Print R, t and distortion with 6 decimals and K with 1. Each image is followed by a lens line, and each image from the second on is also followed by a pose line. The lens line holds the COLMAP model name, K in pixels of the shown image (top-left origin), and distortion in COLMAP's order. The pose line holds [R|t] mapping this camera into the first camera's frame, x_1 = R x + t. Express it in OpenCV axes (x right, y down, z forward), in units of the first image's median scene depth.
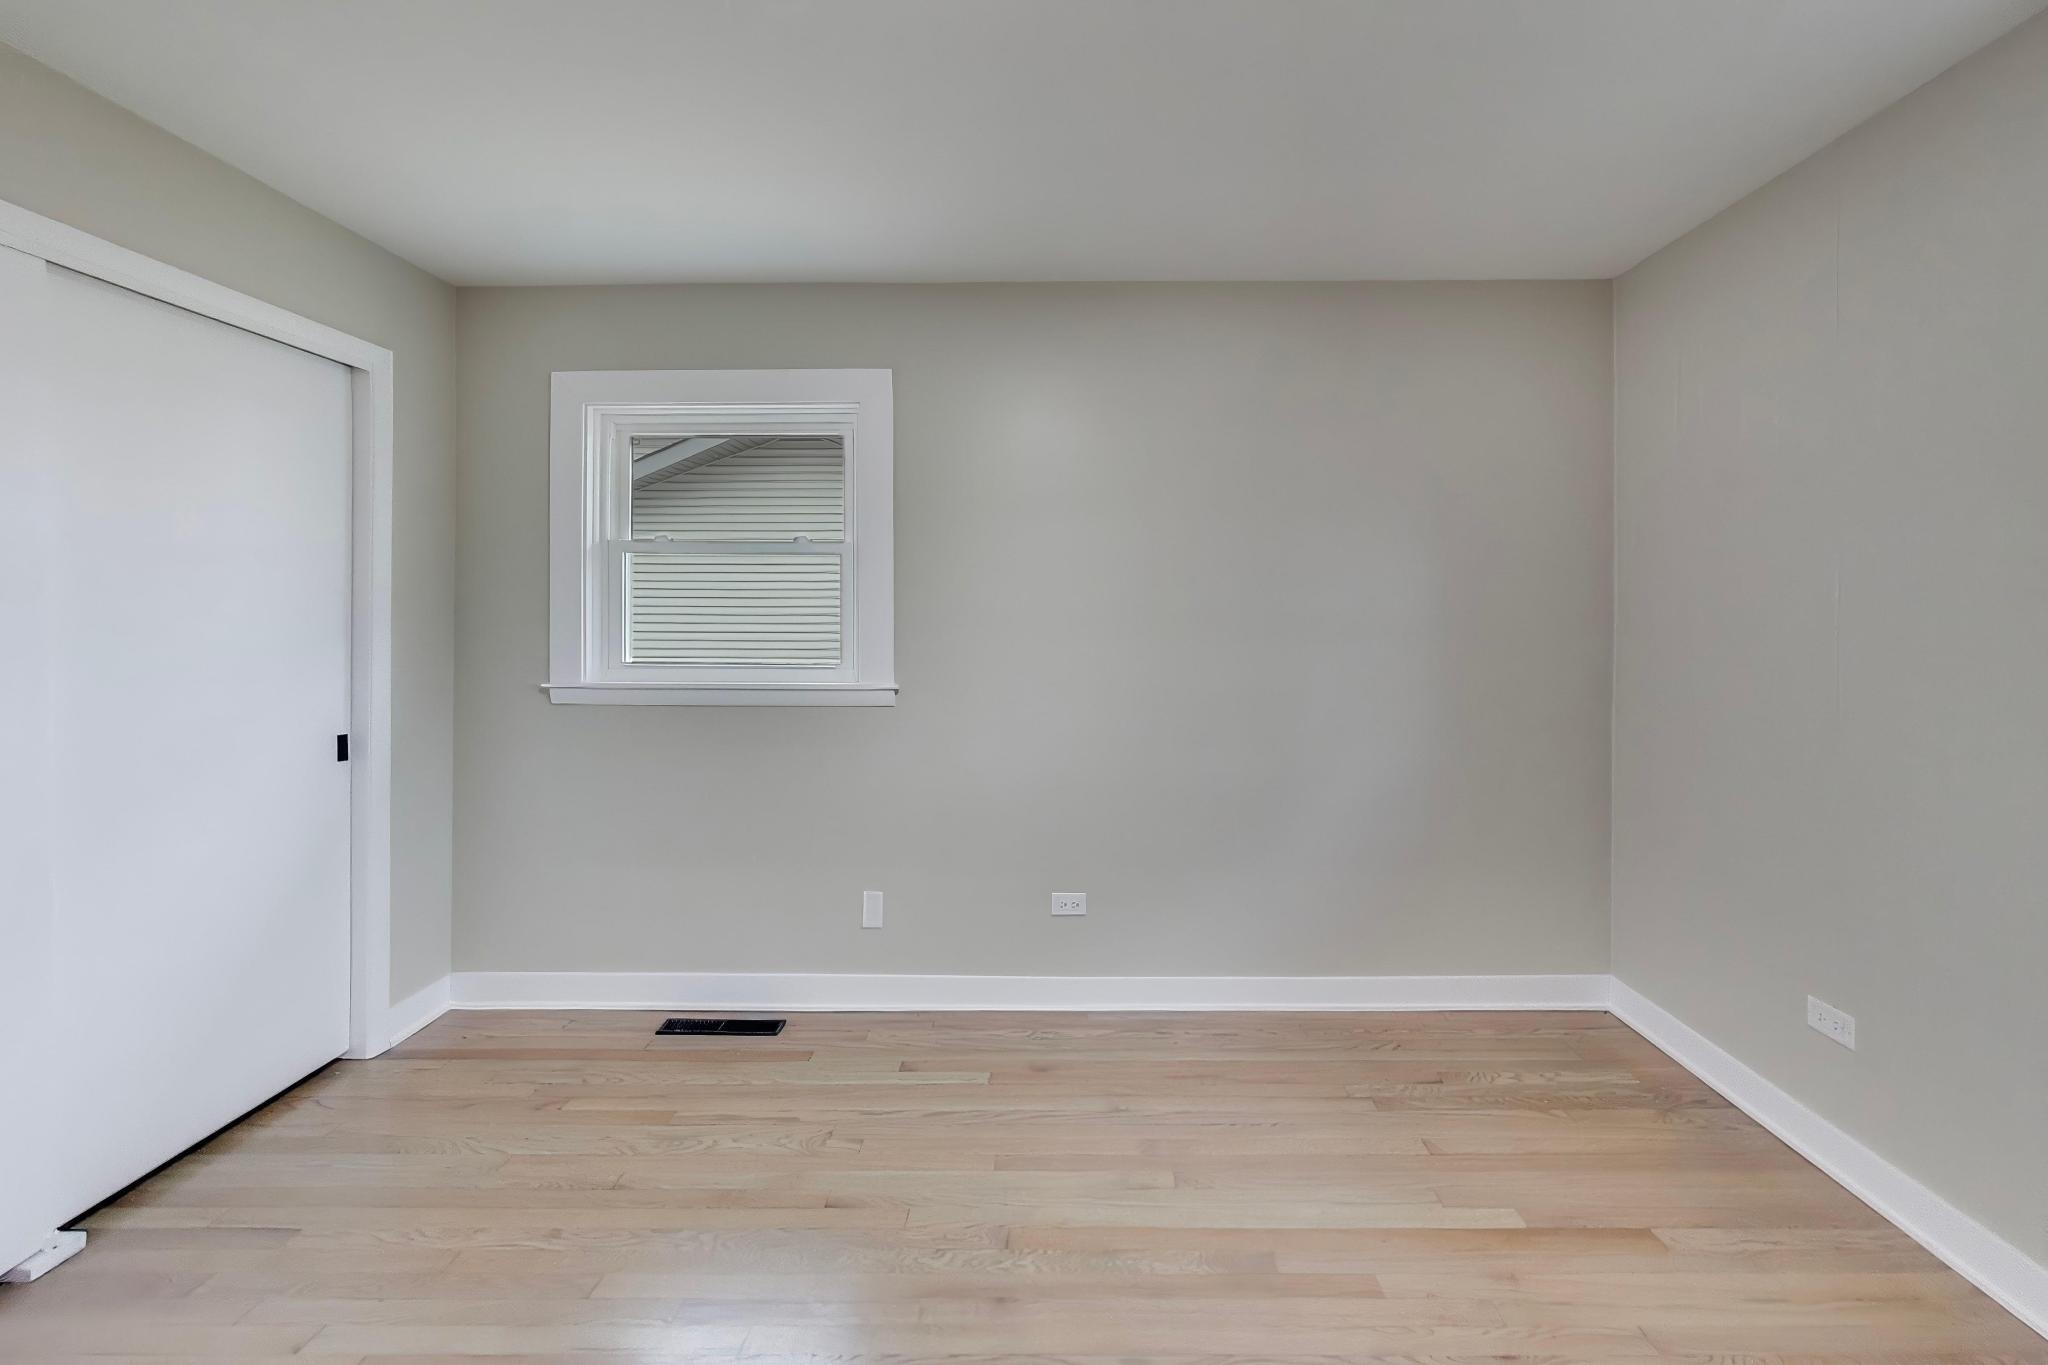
lens RADIAL K [[804.3, 0, 1075.4], [0, 804.3, 600.0], [0, 0, 1]] dist [0.001738, 0.000494]
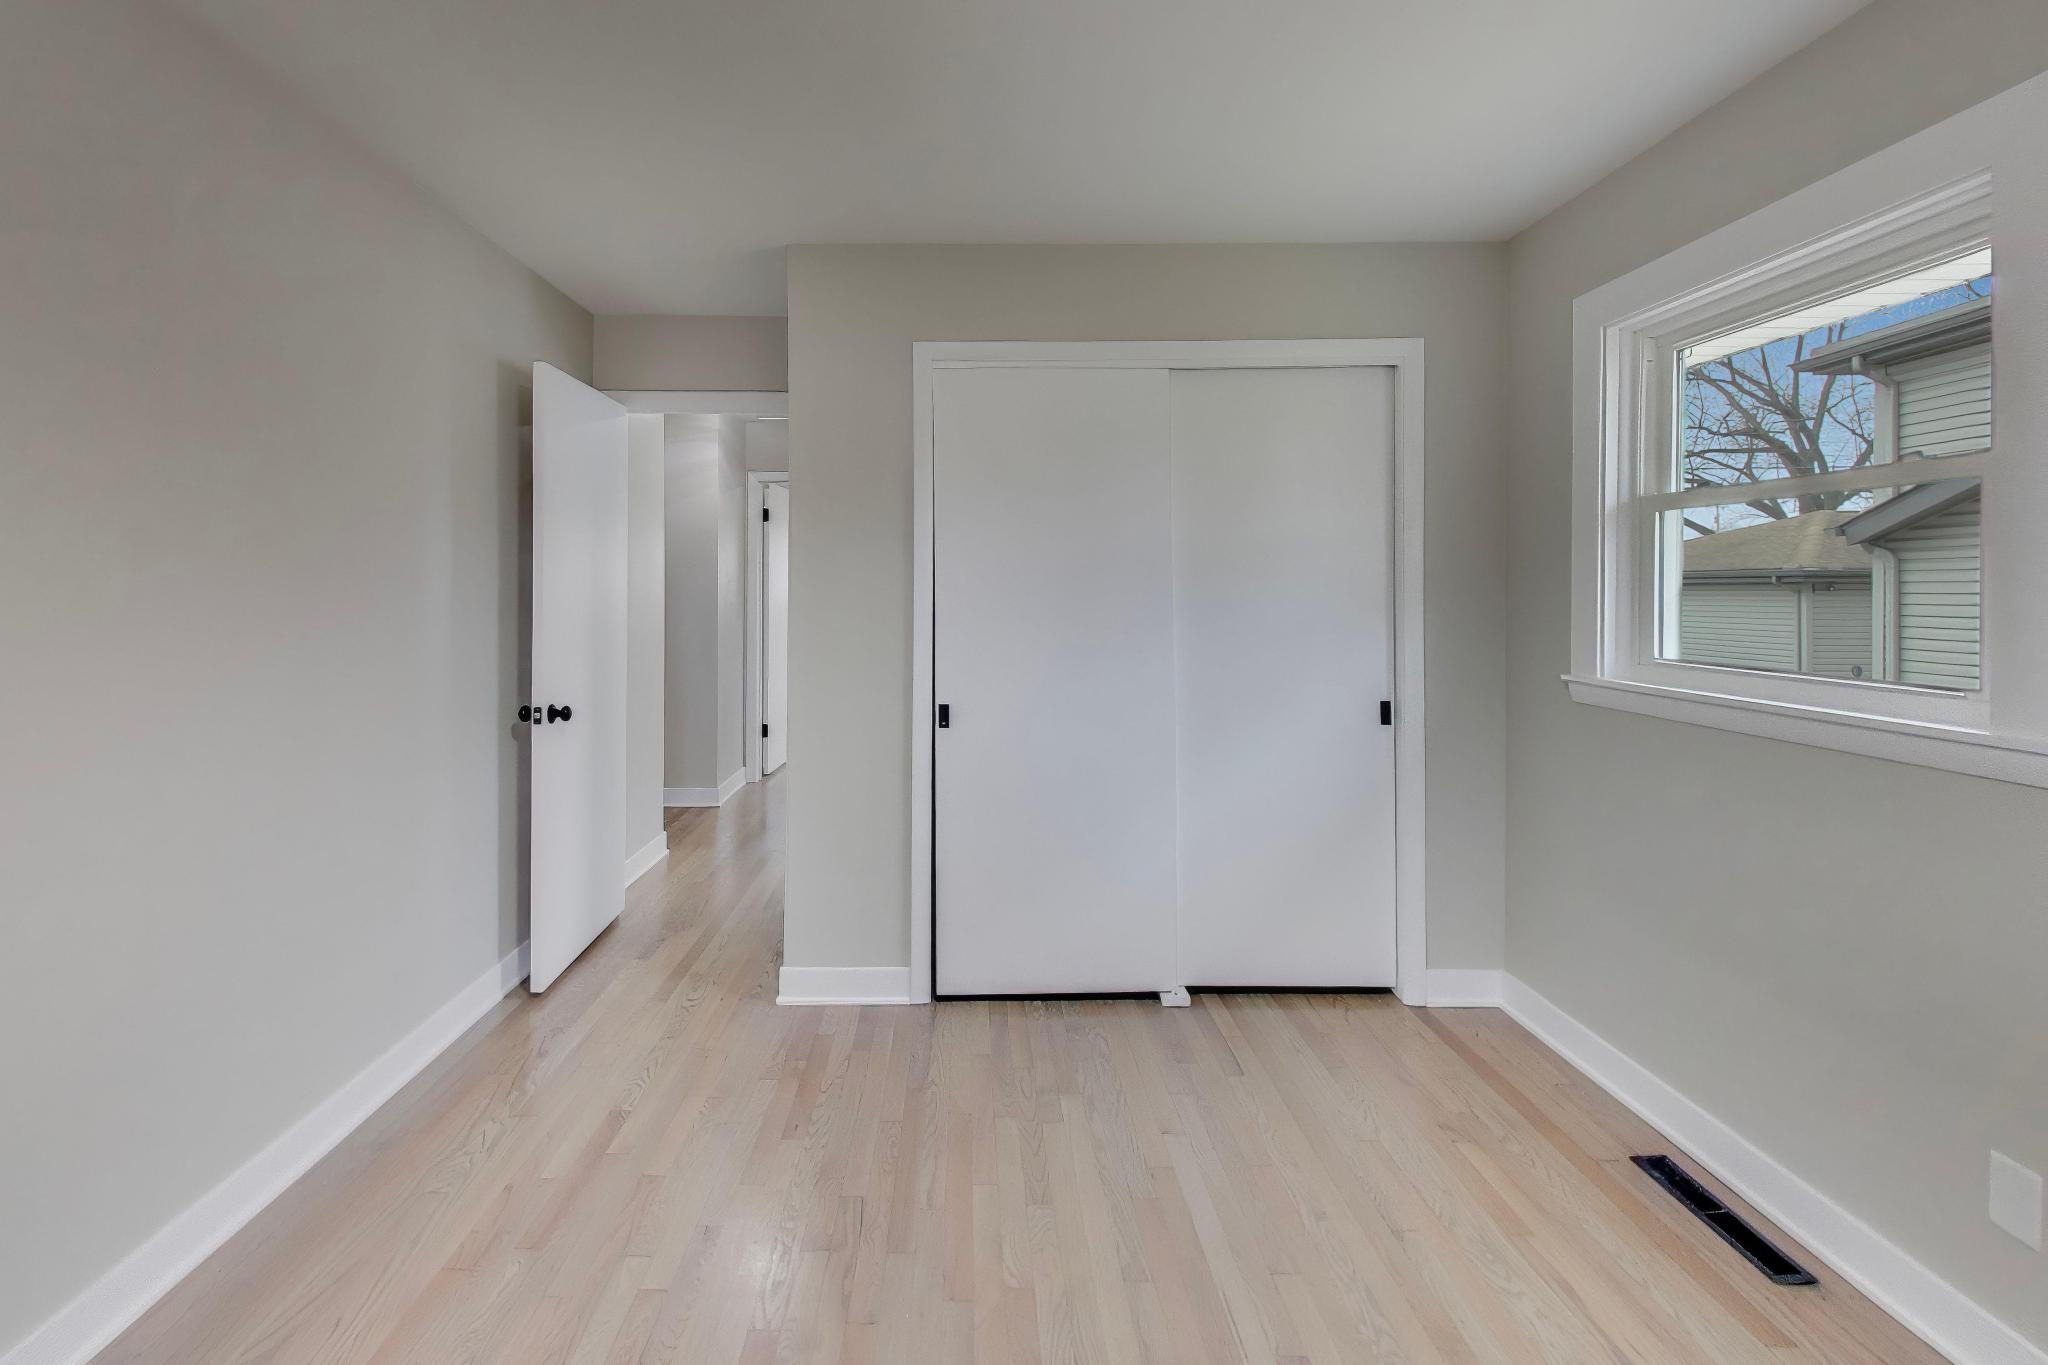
lens RADIAL K [[909.2, 0, 937.5], [0, 909.2, 602.3], [0, 0, 1]] dist [0.000512, -0.000057]
pose [[-0.032162, 0.012382, -0.999406, 0.348284], [0.017813, 0.999772, 0.011814, 0.004963], [0.999324, -0.017422, -0.032375, 0.416125]]
